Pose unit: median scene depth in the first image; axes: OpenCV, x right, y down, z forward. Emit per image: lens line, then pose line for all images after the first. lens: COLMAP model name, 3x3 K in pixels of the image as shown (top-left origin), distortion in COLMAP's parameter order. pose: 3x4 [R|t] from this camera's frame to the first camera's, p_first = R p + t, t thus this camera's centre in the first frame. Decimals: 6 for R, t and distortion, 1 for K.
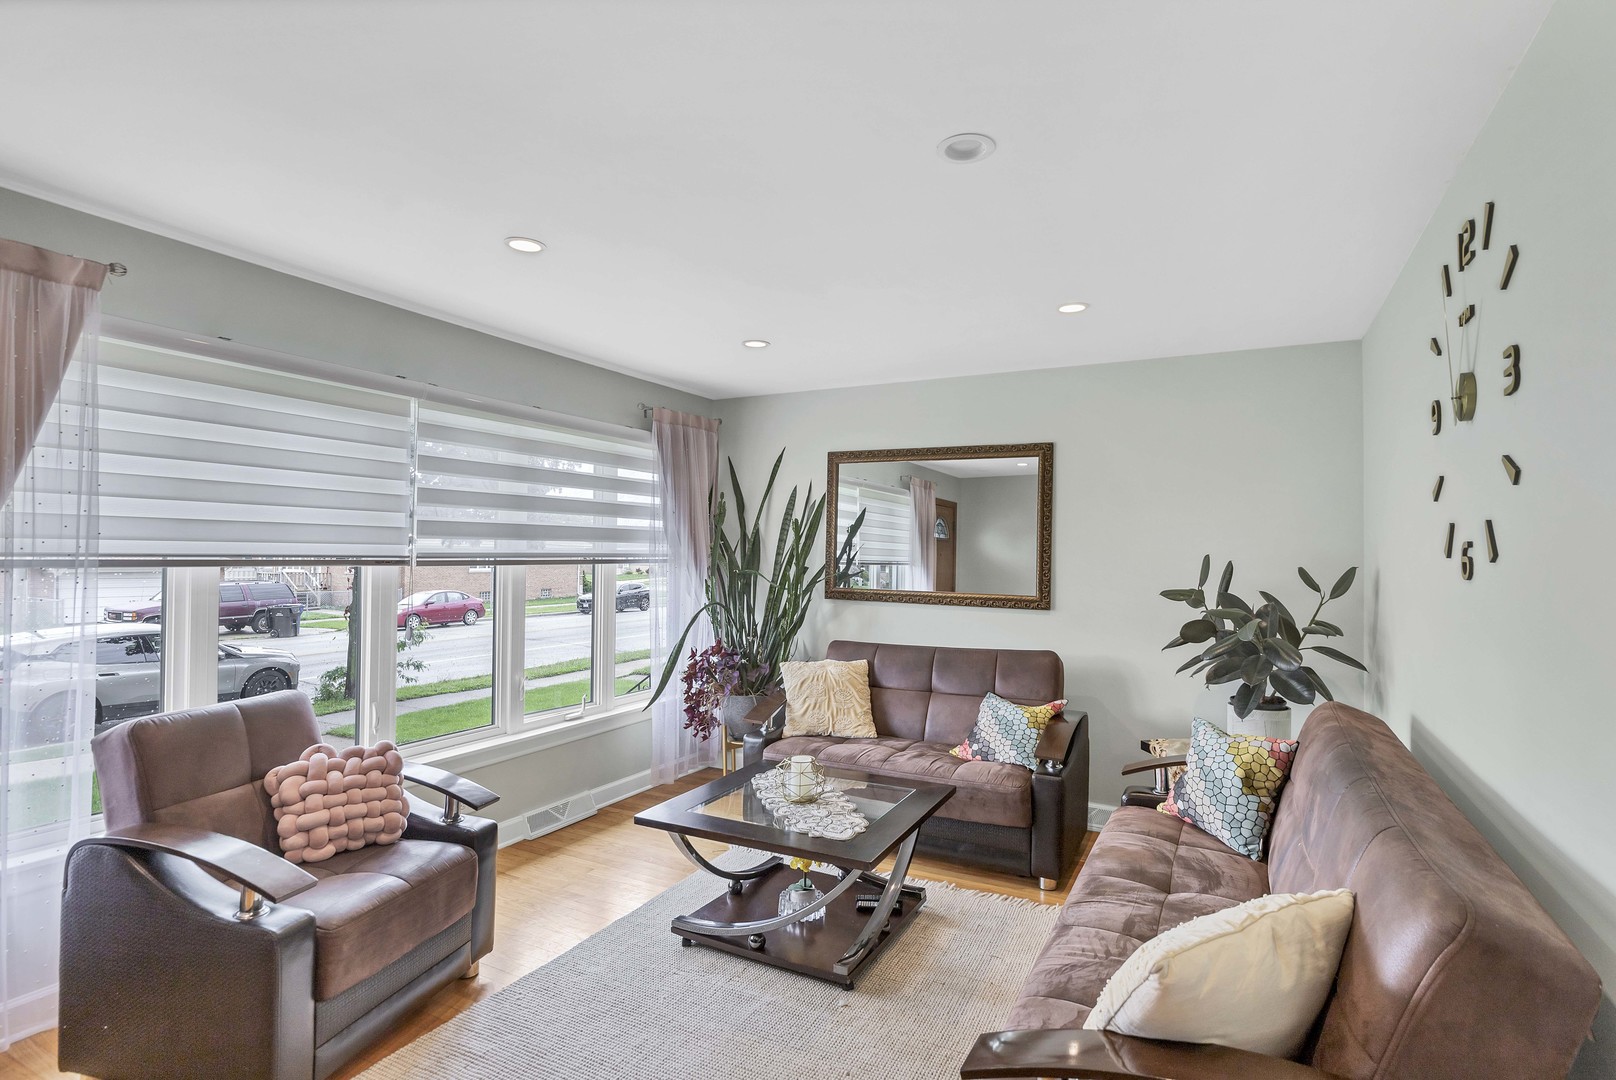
lens RADIAL K [[807.0, 0, 829.0], [0, 807.0, 534.4], [0, 0, 1]] dist [0.004018, 0.001053]
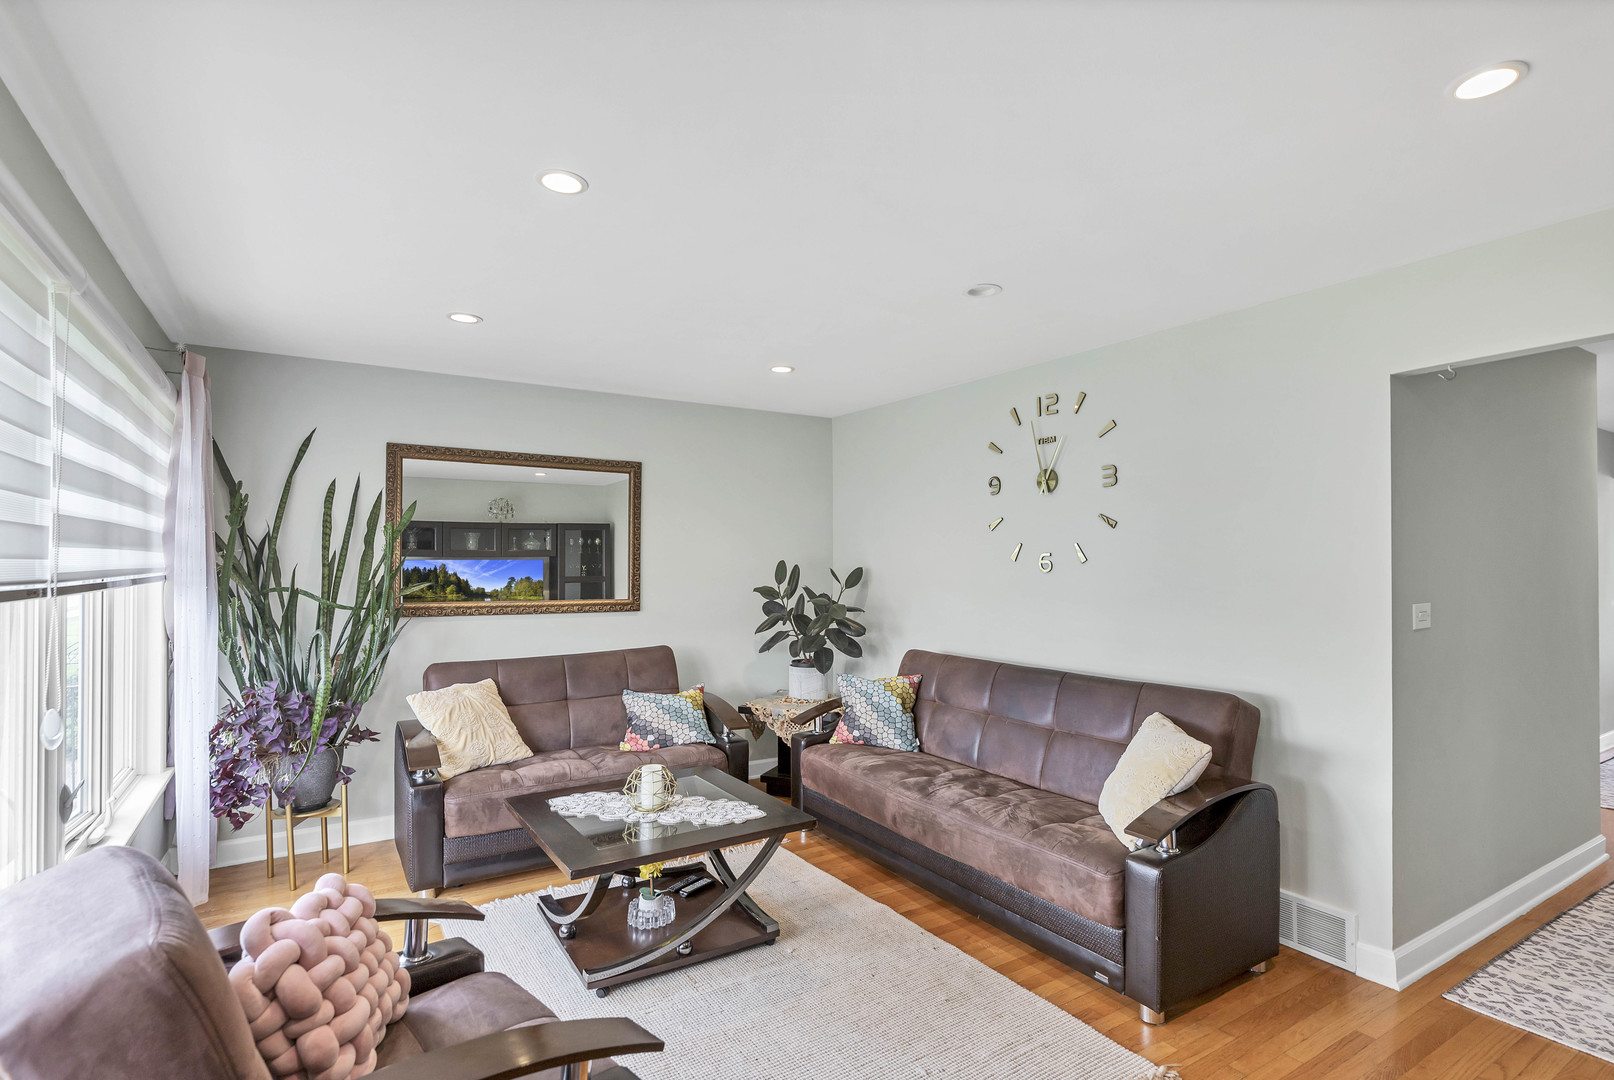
lens RADIAL K [[794.3, 0, 807.0], [0, 794.3, 540.0], [0, 0, 1]] dist [0.000012, 0.000330]
pose [[0.509744, 0.012647, 0.860233, -0.610666], [-0.012877, 0.999892, -0.007070, -0.000421], [-0.860230, -0.007473, 0.509852, 0.256644]]
